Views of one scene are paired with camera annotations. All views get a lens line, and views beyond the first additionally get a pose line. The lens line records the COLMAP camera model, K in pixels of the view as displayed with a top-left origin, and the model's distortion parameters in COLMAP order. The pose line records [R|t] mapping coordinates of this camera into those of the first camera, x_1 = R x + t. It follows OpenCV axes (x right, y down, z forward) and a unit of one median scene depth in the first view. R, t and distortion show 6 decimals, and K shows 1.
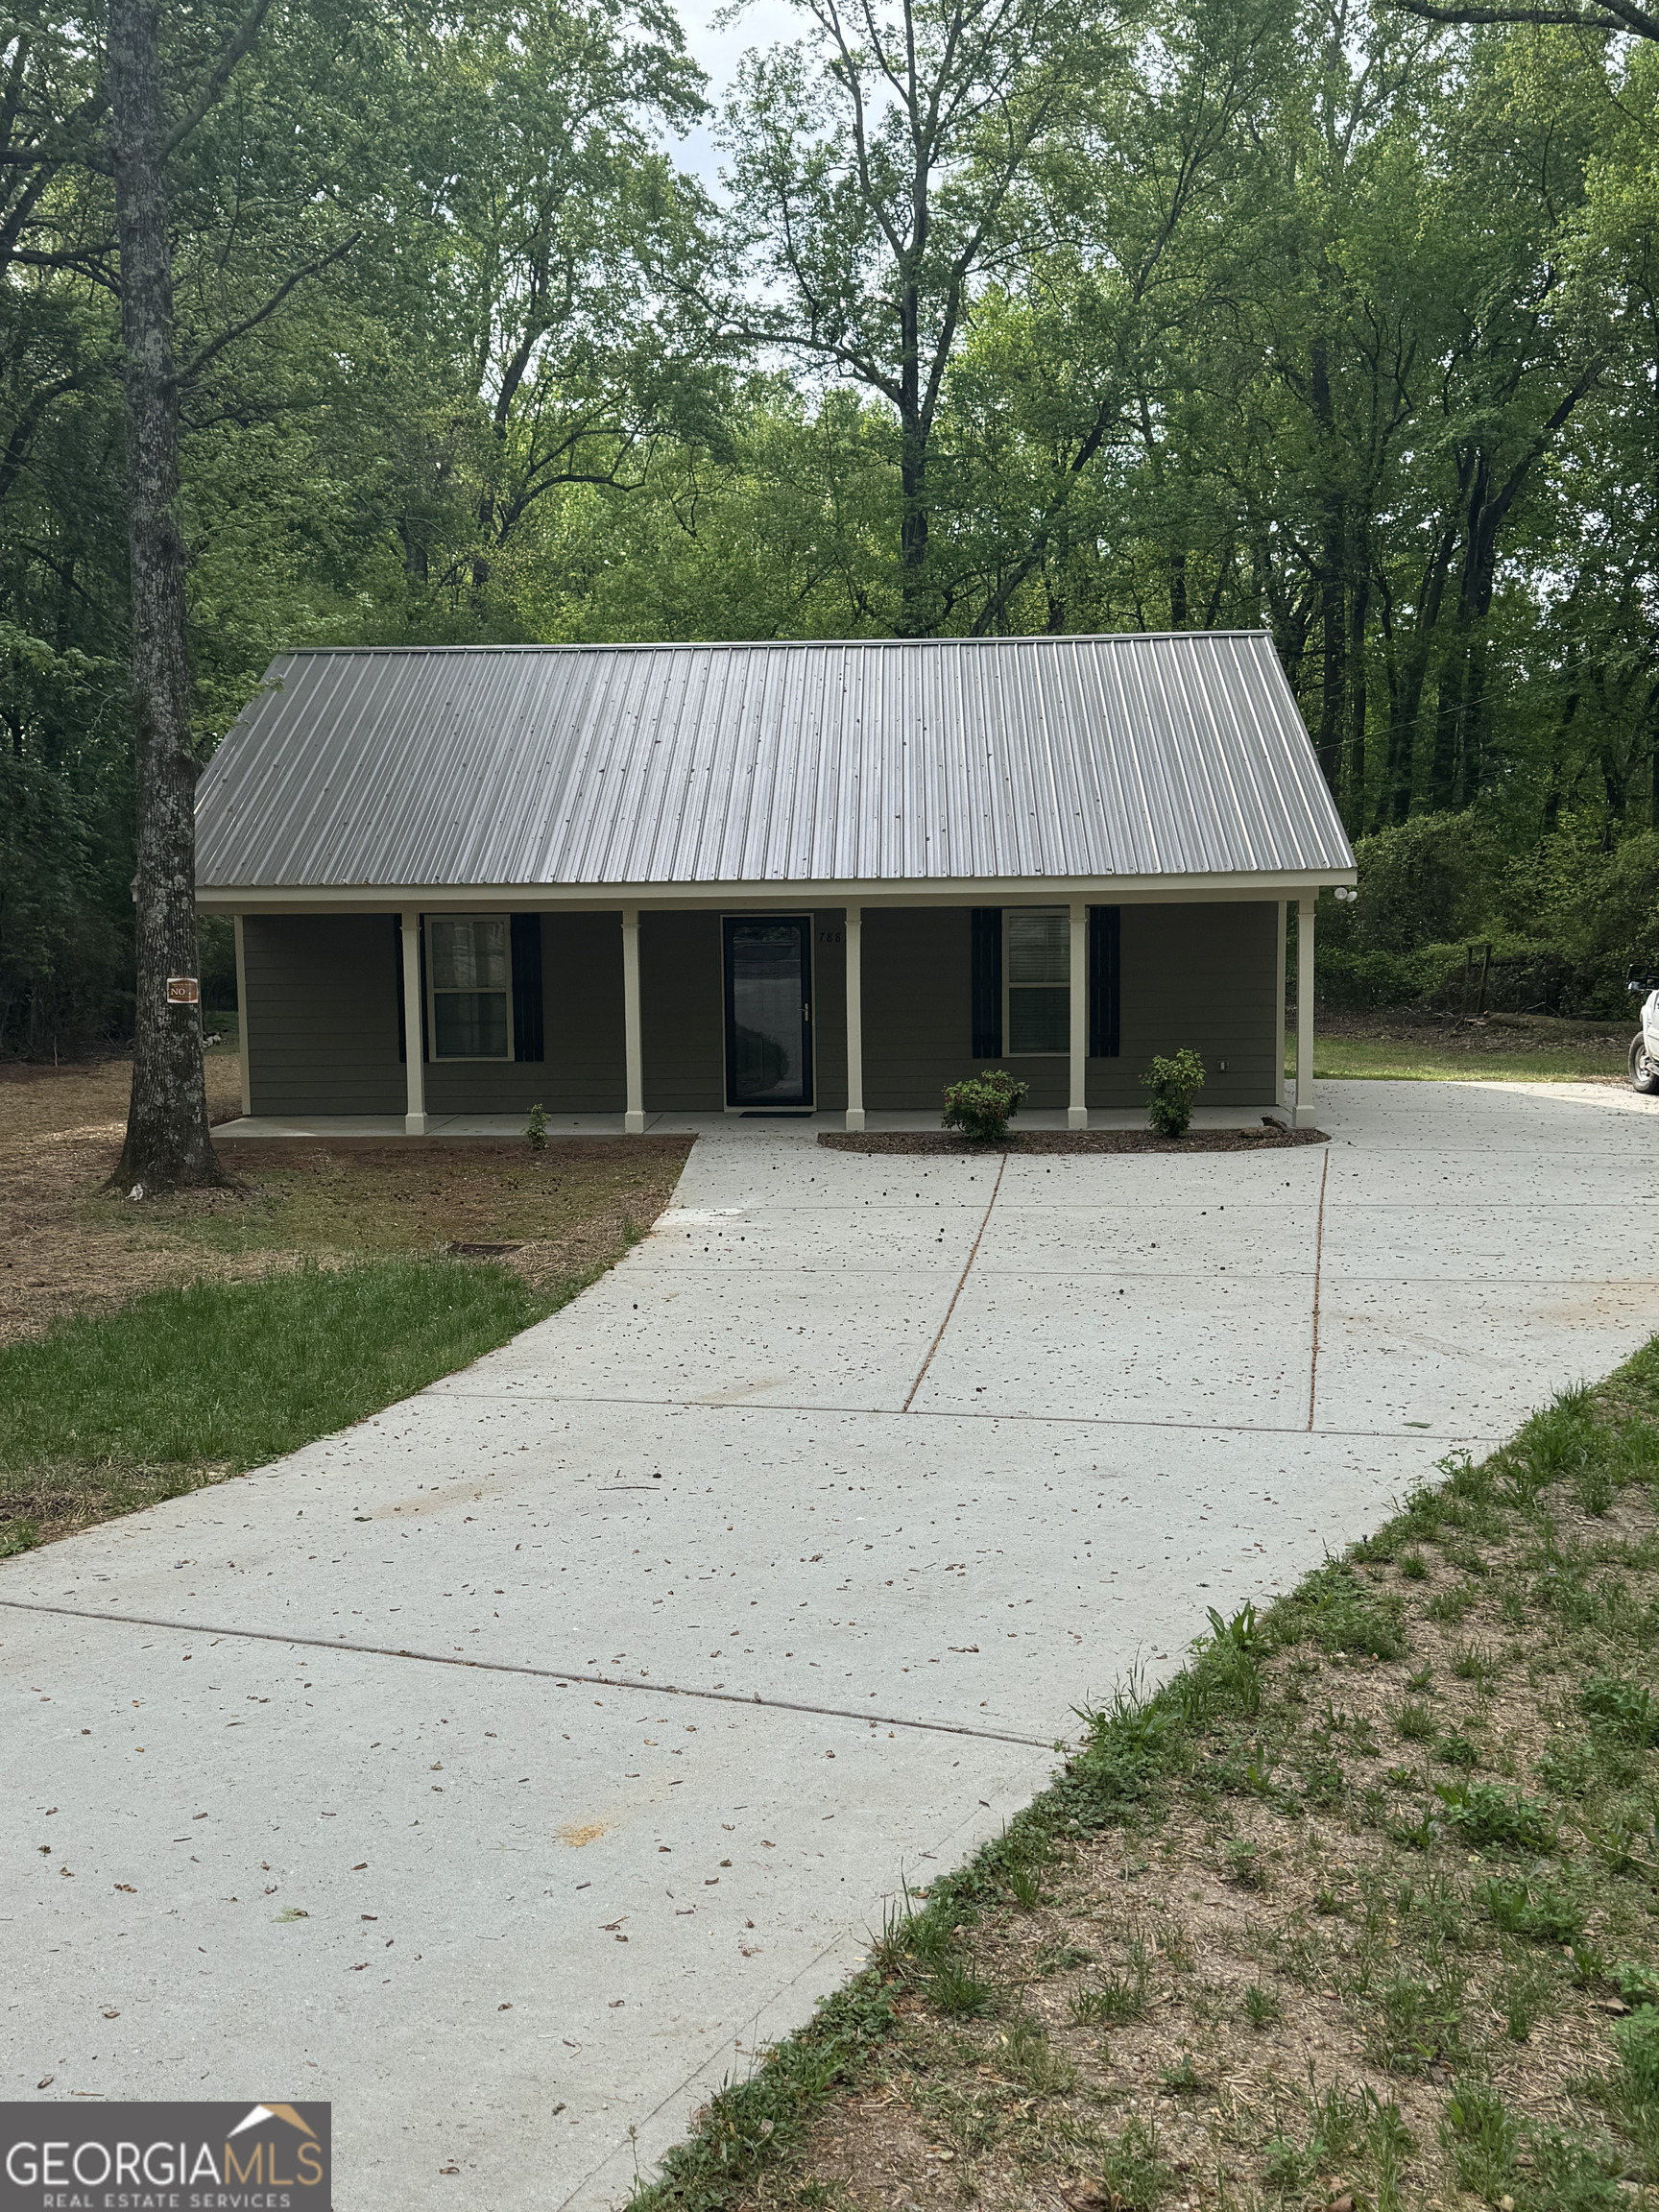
lens RADIAL K [[2190.8, 0, 849.7], [0, 2190.8, 1104.8], [0, 0, 1]] dist [0.040295, 0.000000]
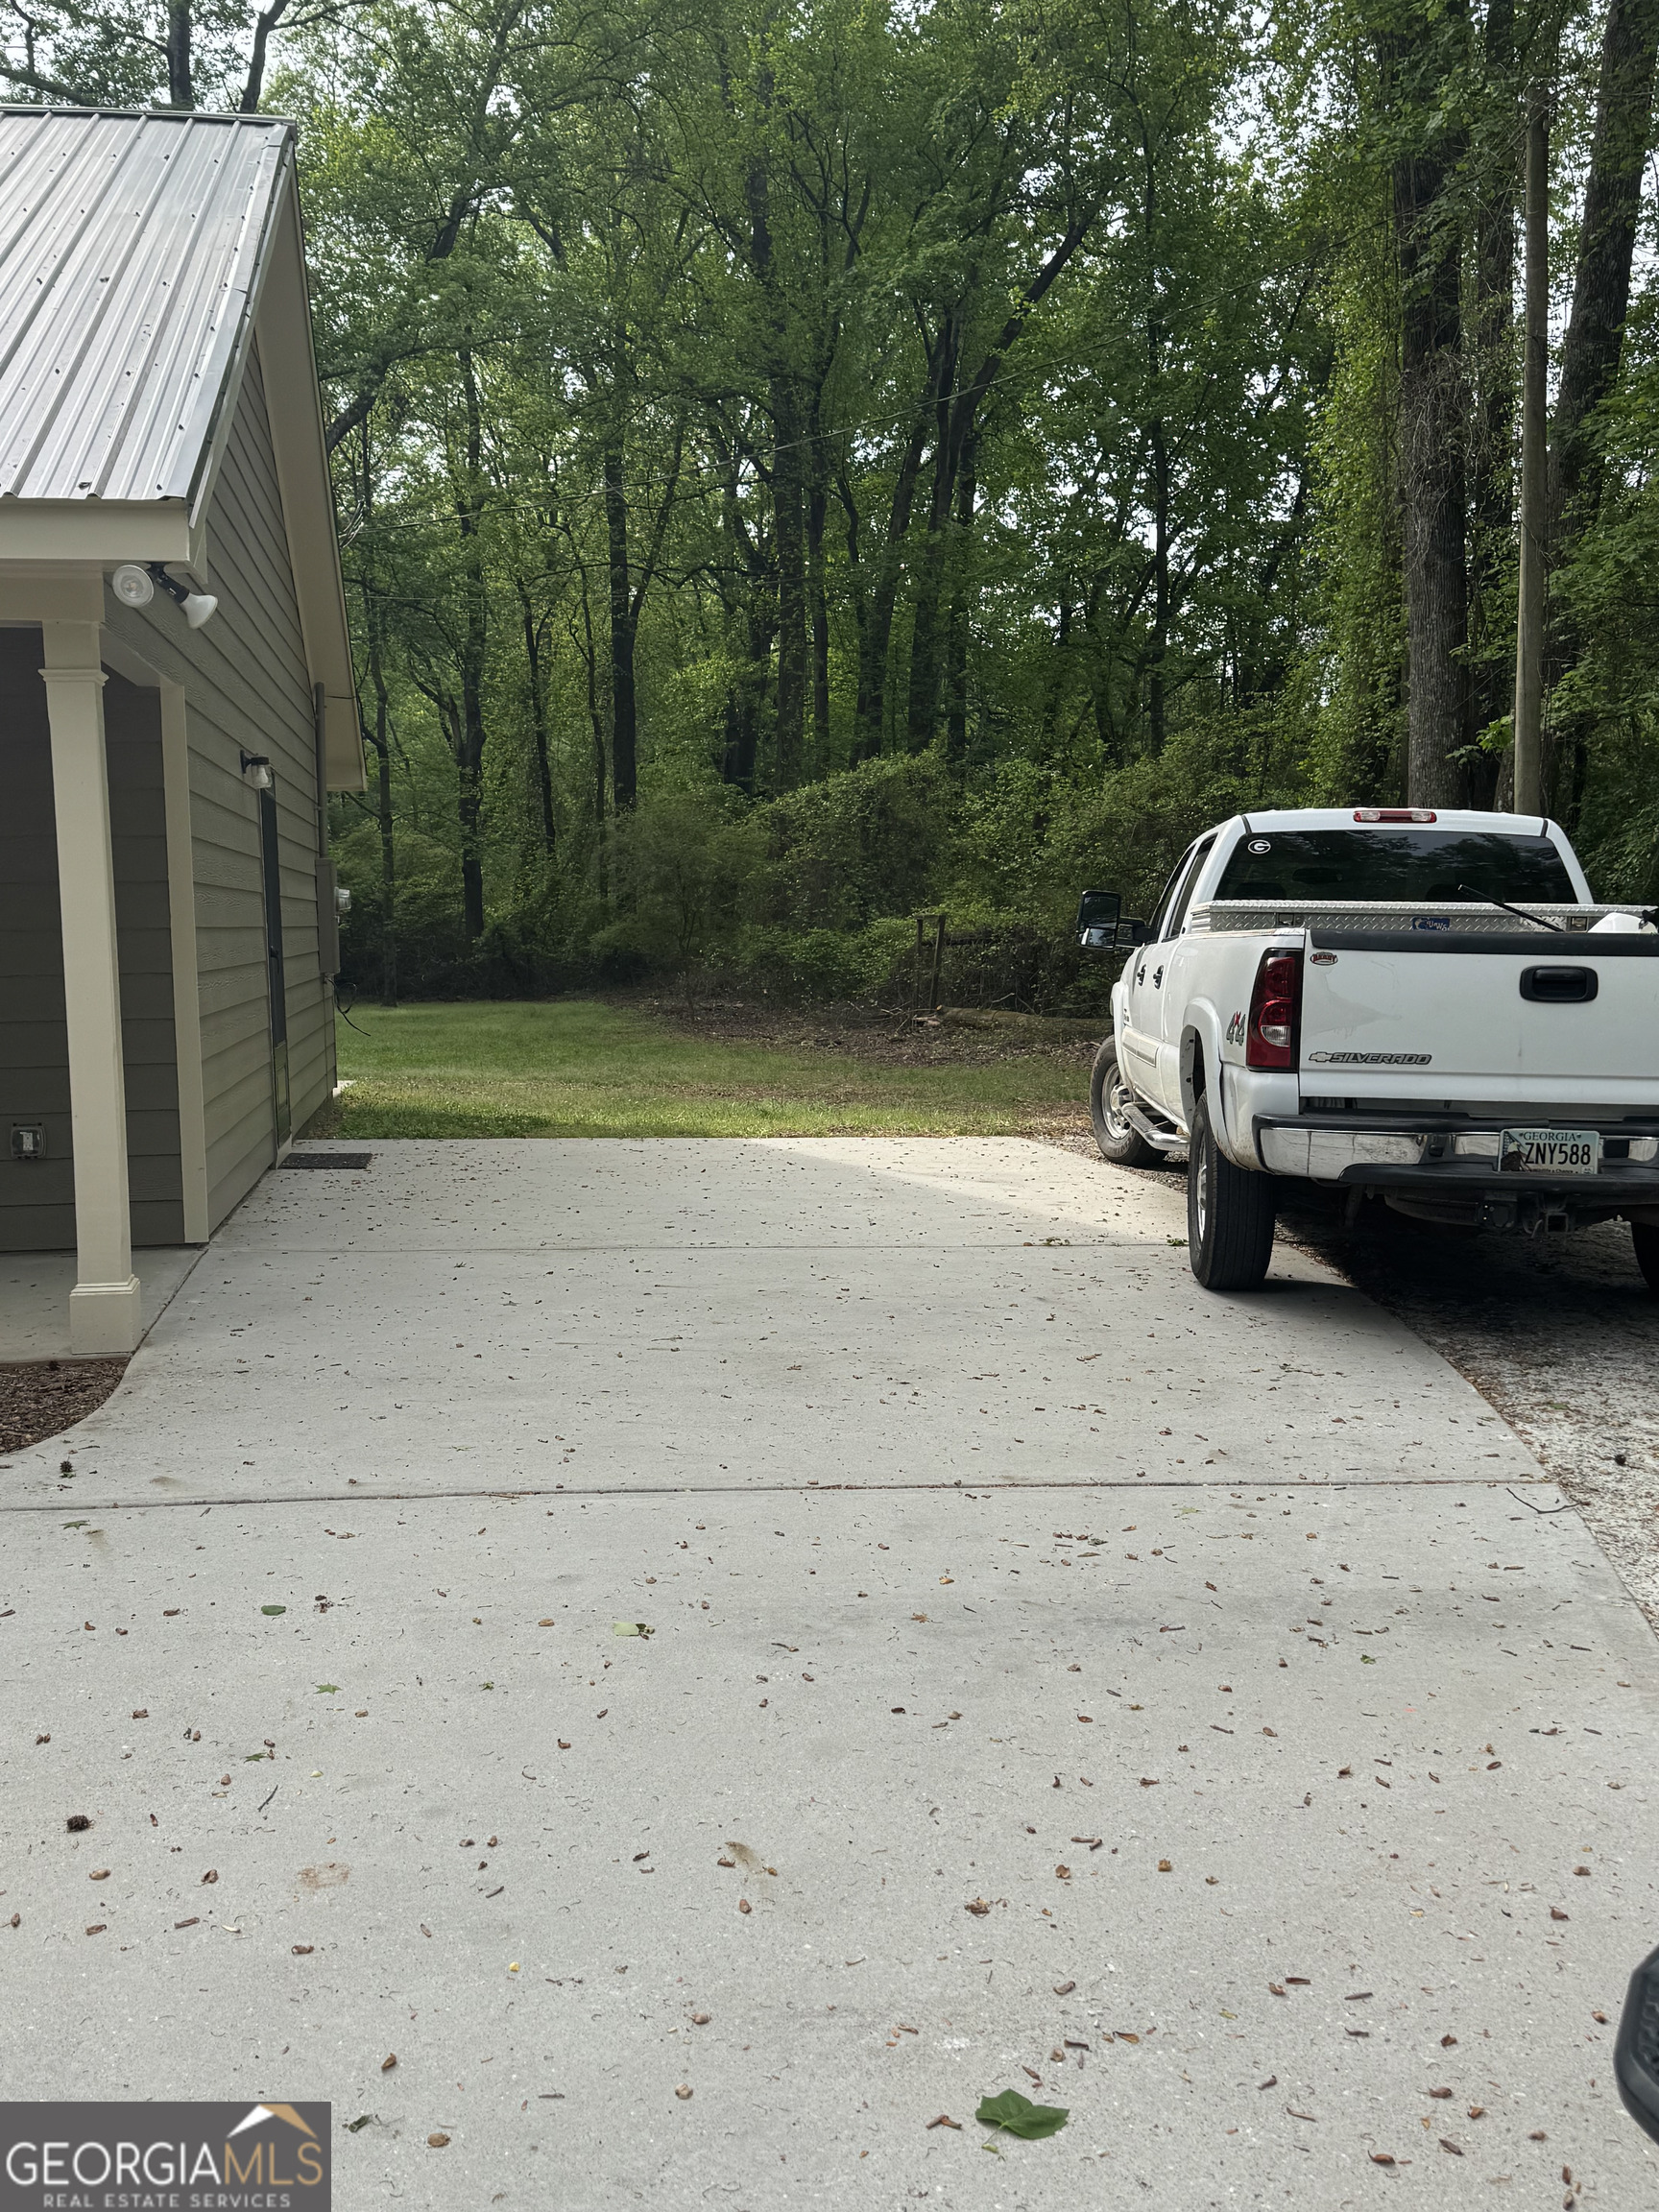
lens RADIAL K [[2190.8, 0, 820.6], [0, 2190.8, 1125.5], [0, 0, 1]] dist [0.040295, 0.000000]
pose [[0.981713, -0.019690, 0.189348, 0.241039], [0.018260, 0.999790, 0.009296, -0.022650], [-0.189491, -0.005668, 0.981866, 0.633193]]
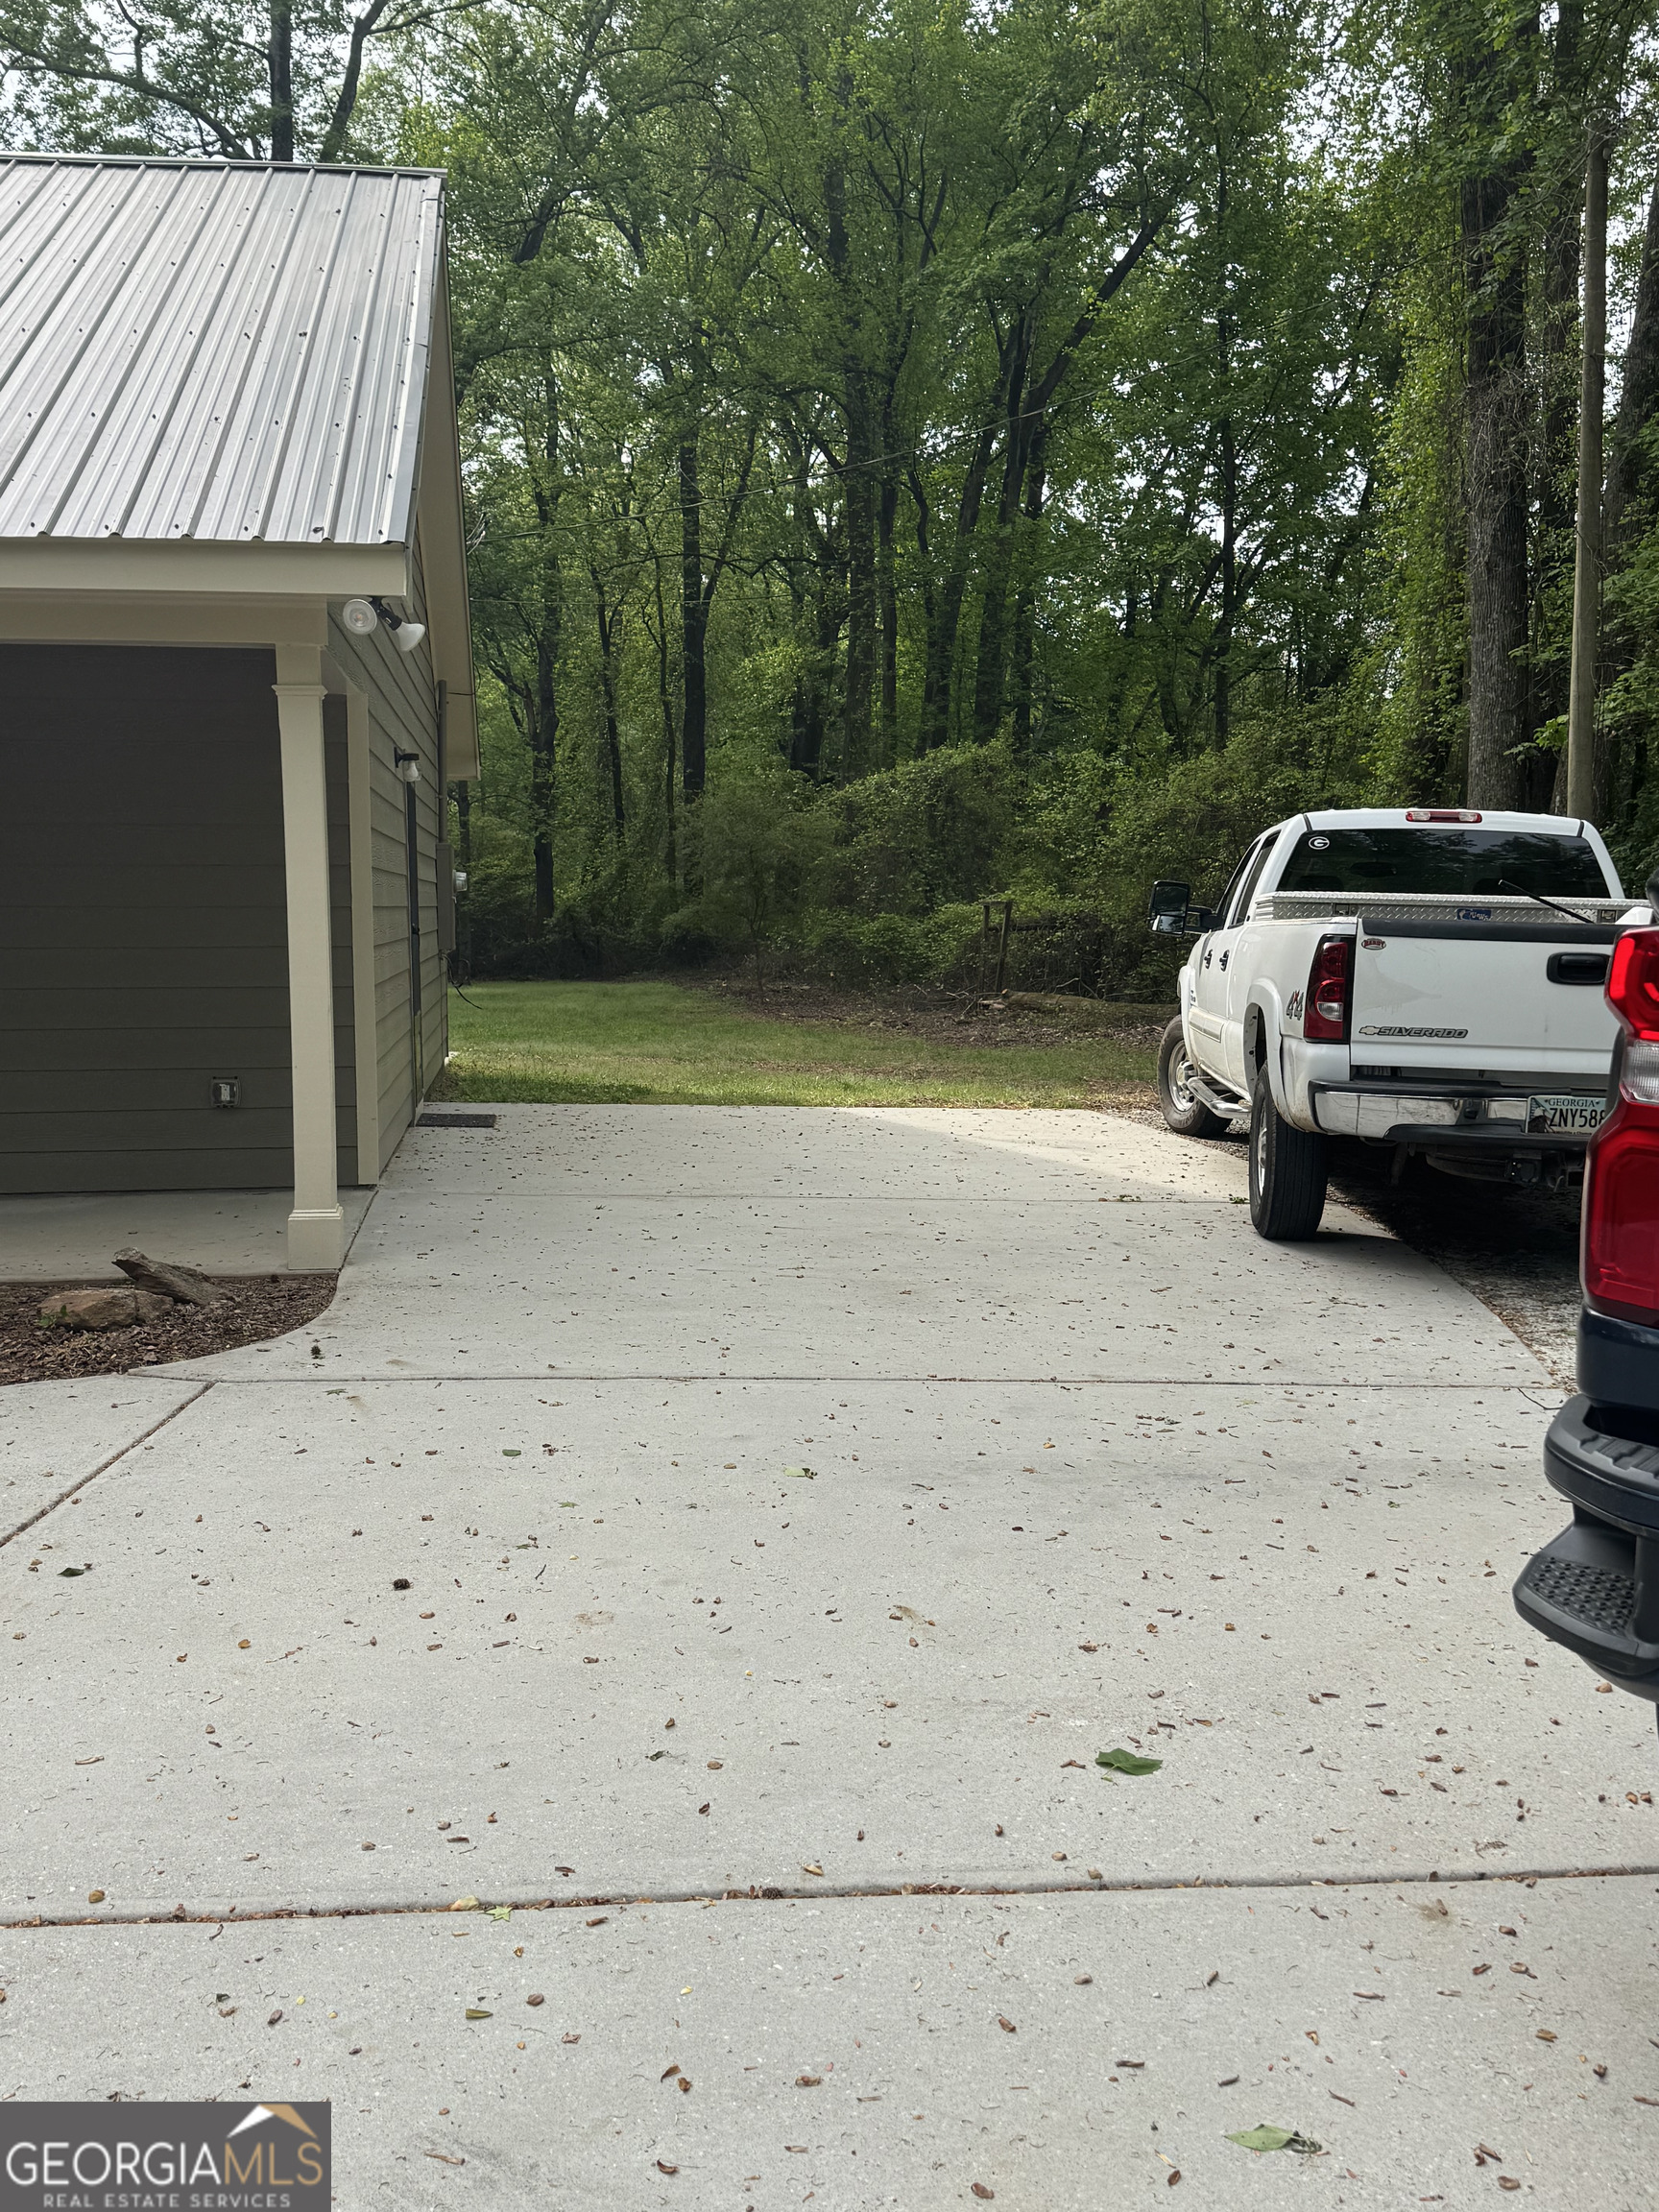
lens RADIAL K [[2190.8, 0, 807.8], [0, 2190.8, 1114.8], [0, 0, 1]] dist [0.040295, 0.000000]
pose [[0.987238, -0.005988, 0.159141, 0.222582], [0.004295, 0.999930, 0.010981, -0.018565], [-0.159196, -0.010157, 0.987195, 0.586658]]
